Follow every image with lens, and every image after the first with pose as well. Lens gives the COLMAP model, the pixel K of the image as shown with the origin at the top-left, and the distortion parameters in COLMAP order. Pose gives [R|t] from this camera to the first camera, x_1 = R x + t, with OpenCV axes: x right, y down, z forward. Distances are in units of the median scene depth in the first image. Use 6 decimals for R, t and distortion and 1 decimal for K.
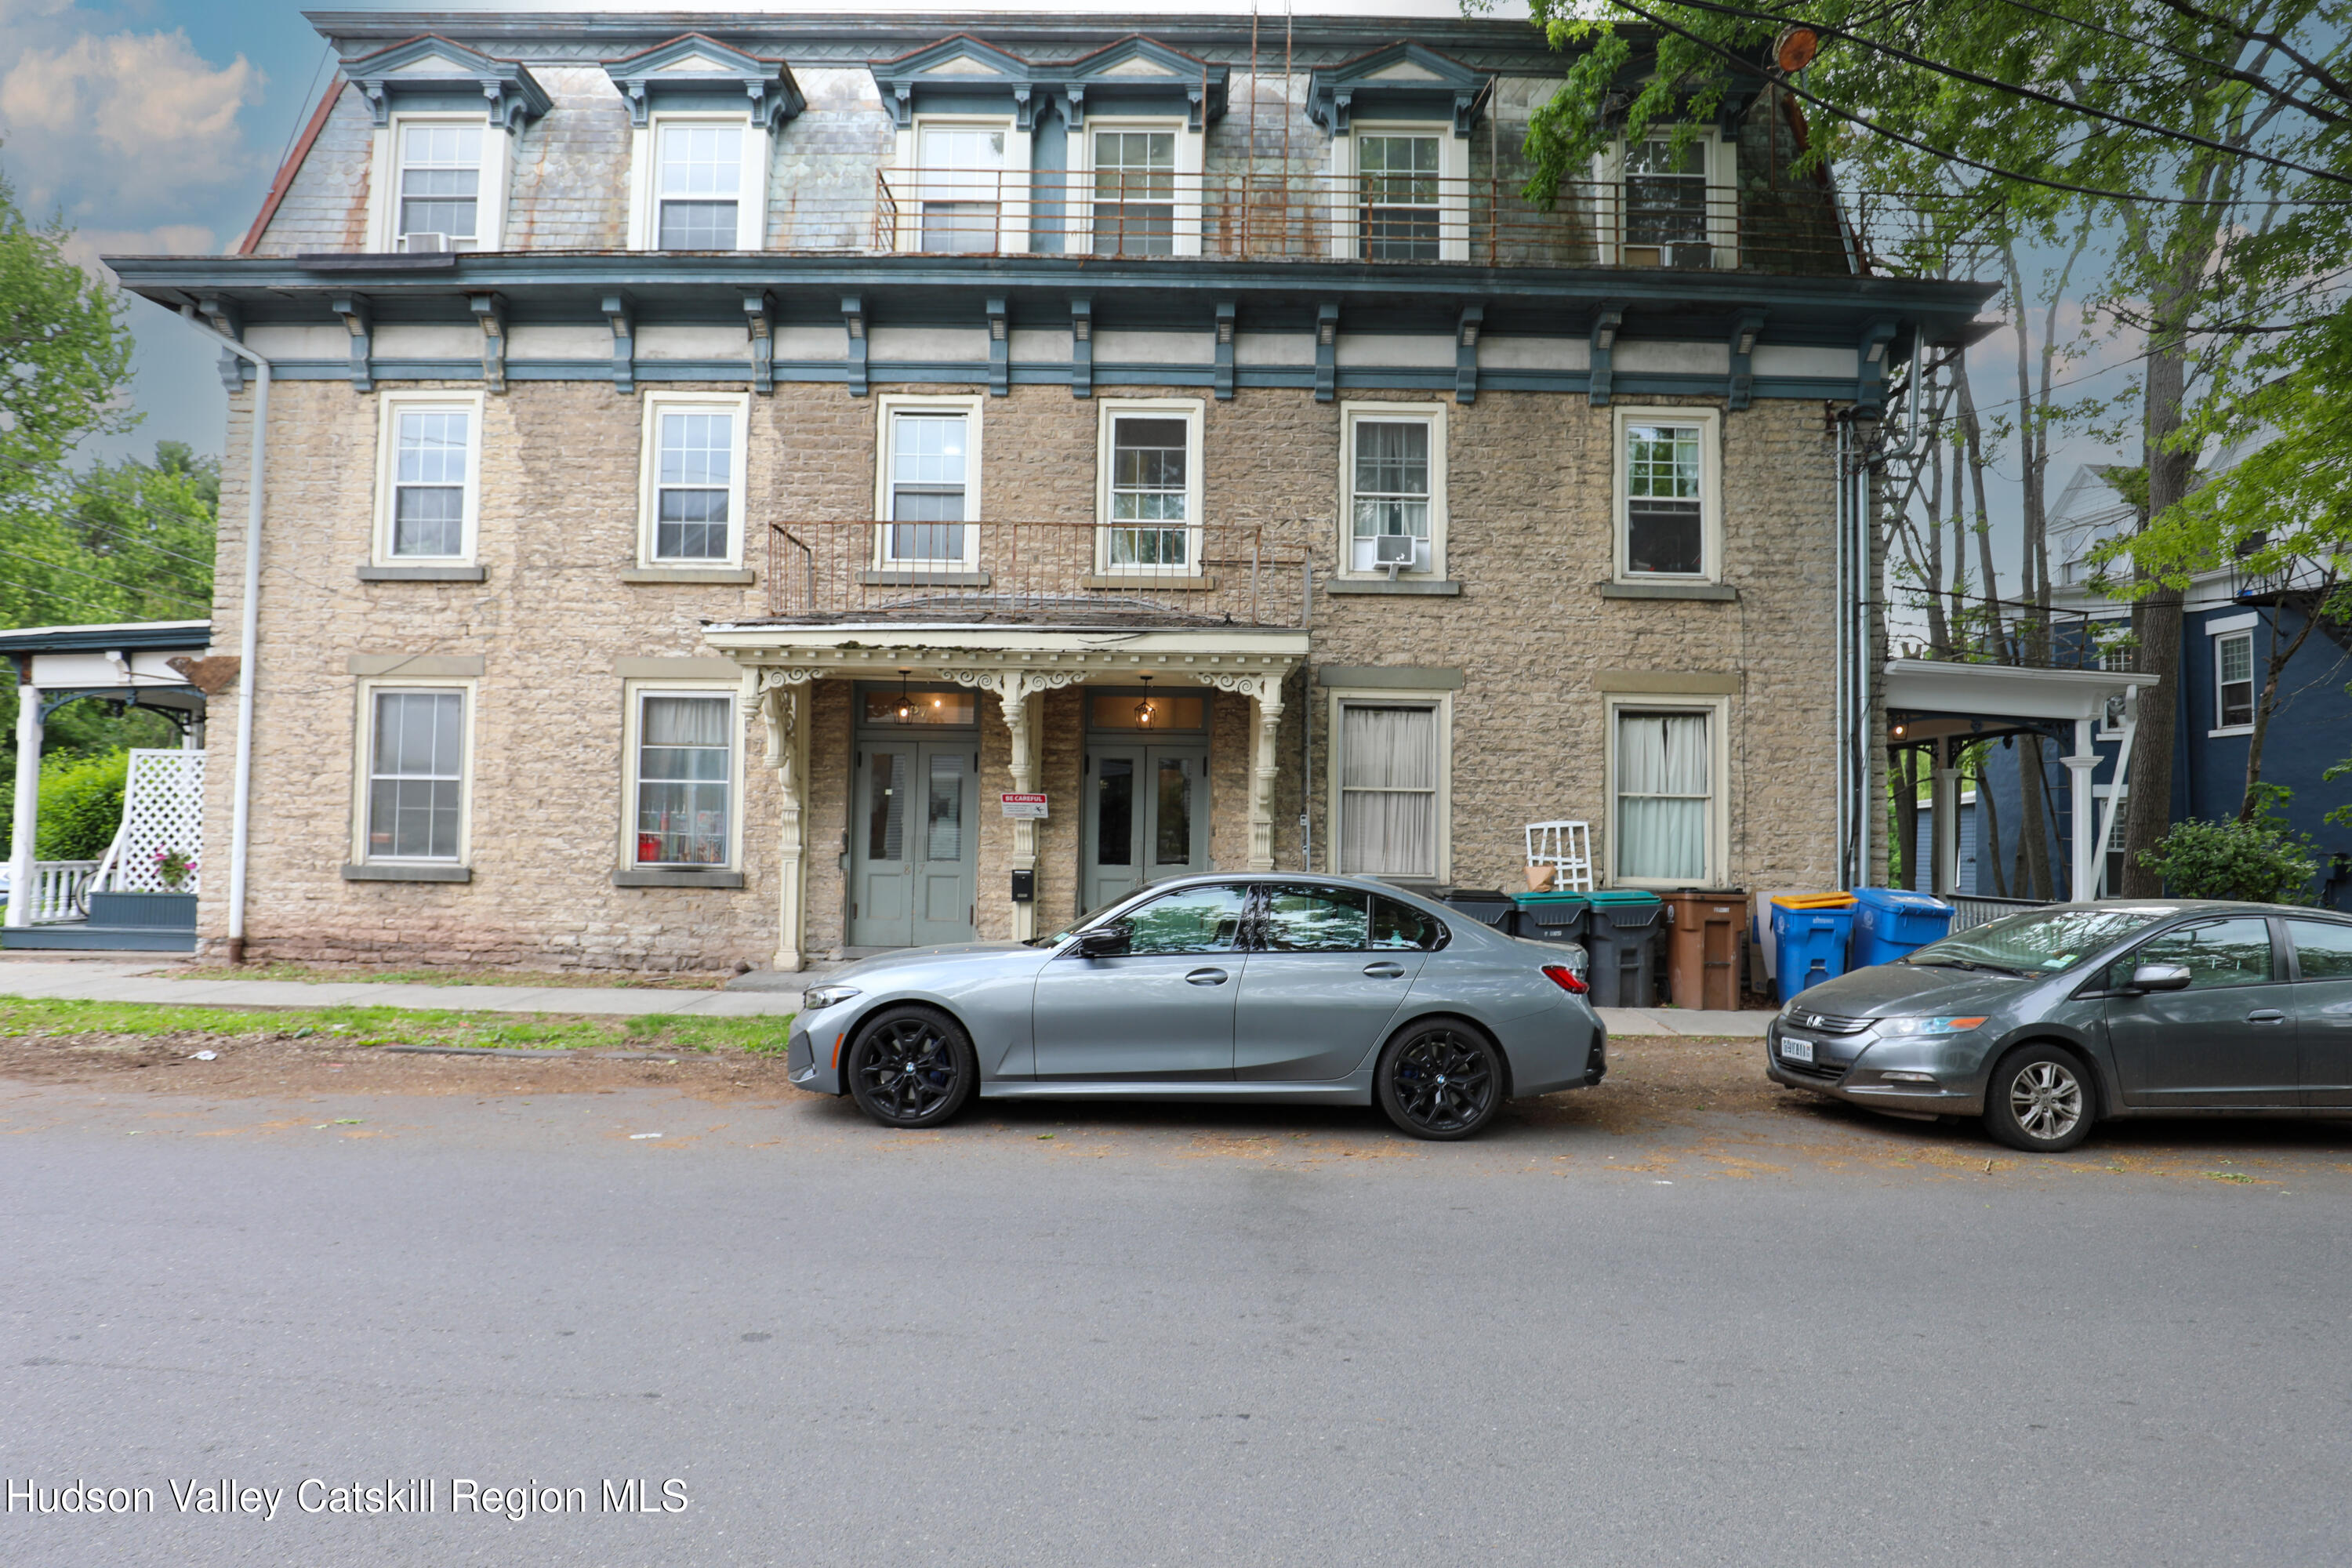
lens RADIAL K [[1285.3, 0, 1176.0], [0, 1285.3, 784.0], [0, 0, 1]] dist [-0.000054, -0.000006]
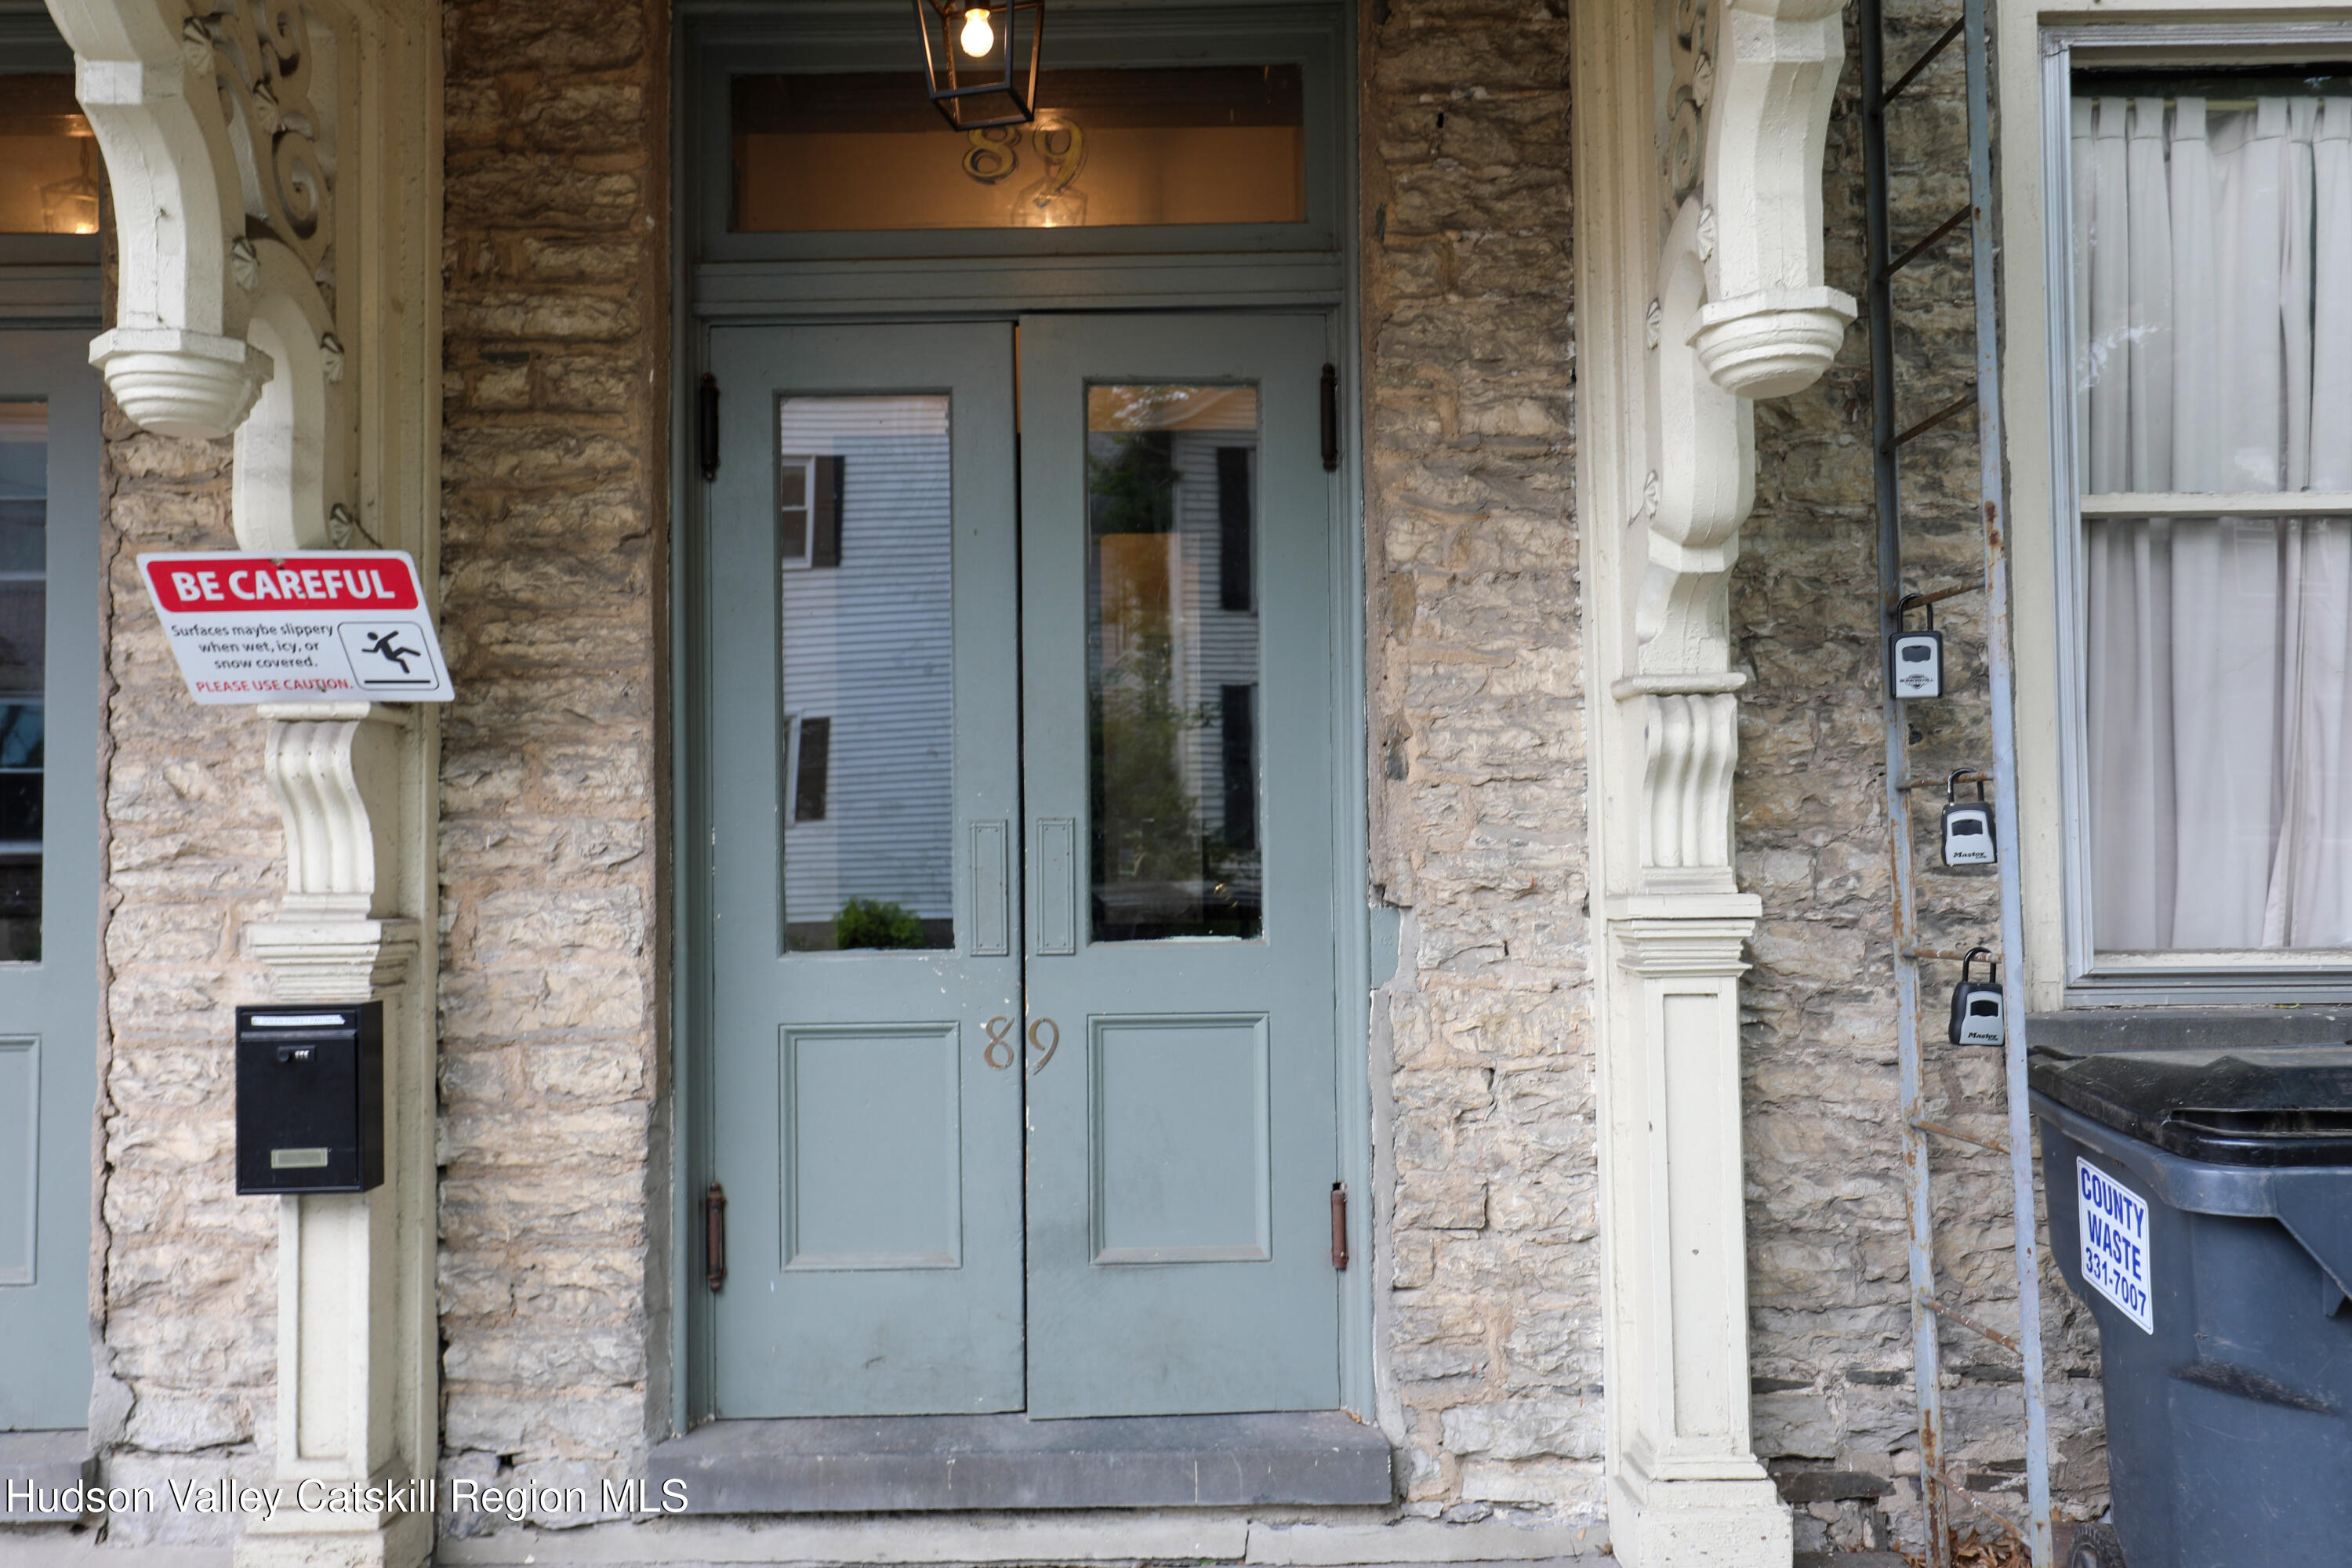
lens RADIAL K [[1895.8, 0, 1176.0], [0, 1895.8, 784.0], [0, 0, 1]] dist [0.001161, 0.000599]
pose [[0.999379, -0.031647, 0.015485, -0.006088], [0.031596, 0.999494, 0.003539, 0.039399], [-0.015590, -0.003047, 0.999874, 0.732419]]
